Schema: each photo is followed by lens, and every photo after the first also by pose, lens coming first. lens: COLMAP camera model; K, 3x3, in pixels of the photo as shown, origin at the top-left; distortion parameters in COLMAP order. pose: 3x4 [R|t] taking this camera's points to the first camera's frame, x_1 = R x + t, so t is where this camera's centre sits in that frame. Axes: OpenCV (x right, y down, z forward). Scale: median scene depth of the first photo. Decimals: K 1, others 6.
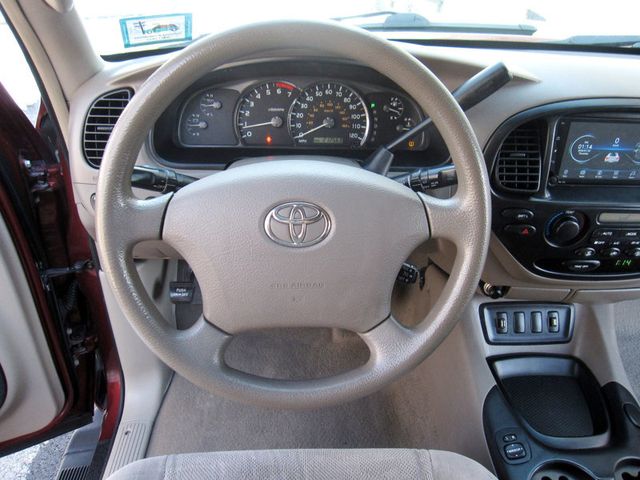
lens RADIAL K [[521.1, 0, 320.0], [0, 521.1, 240.0], [0, 0, 1]] dist [-0.054096, -0.003309]
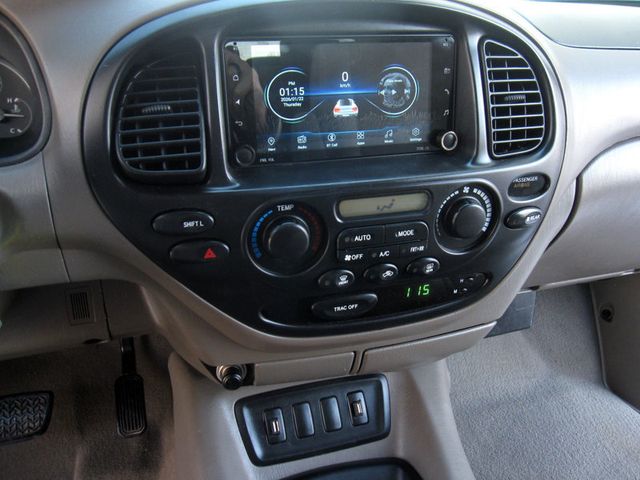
lens RADIAL K [[521.1, 0, 320.0], [0, 521.1, 240.0], [0, 0, 1]] dist [-0.054096, -0.003309]
pose [[0.970367, -0.124937, 0.206830, 0.395958], [0.161989, 0.971480, -0.173163, 0.079416], [-0.179297, 0.201536, 0.962931, 0.460075]]
